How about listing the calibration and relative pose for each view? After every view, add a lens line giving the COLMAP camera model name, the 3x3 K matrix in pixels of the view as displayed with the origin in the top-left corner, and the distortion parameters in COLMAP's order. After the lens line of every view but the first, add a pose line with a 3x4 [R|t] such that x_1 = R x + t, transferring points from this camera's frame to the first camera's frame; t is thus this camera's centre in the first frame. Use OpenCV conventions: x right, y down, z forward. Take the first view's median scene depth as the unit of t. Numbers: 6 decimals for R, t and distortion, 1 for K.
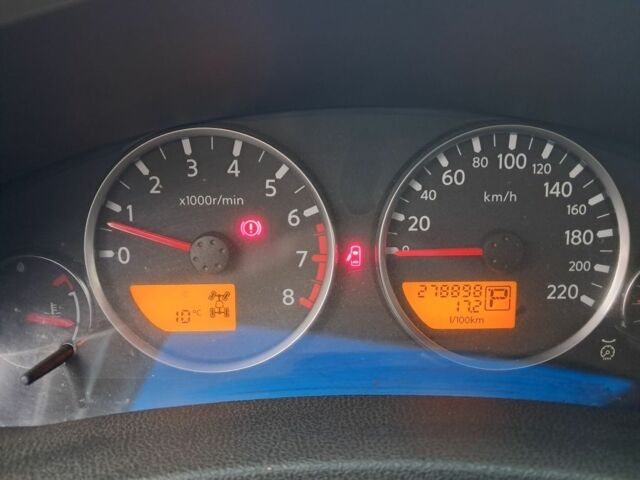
lens RADIAL K [[474.1, 0, 320.3], [0, 474.1, 242.1], [0, 0, 1]] dist [-0.024770, -0.006794]
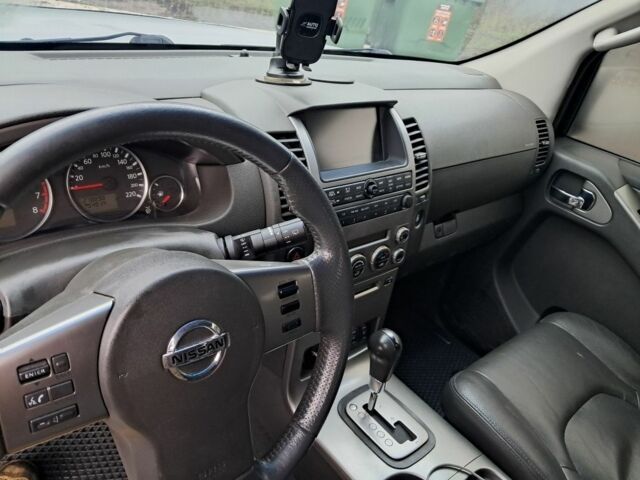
lens RADIAL K [[474.1, 0, 320.1], [0, 474.1, 242.8], [0, 0, 1]] dist [-0.024770, -0.006794]
pose [[0.704642, -0.208837, 0.678135, -0.827549], [0.139041, 0.977818, 0.156651, 0.109314], [-0.695807, -0.016094, 0.718048, -2.226493]]
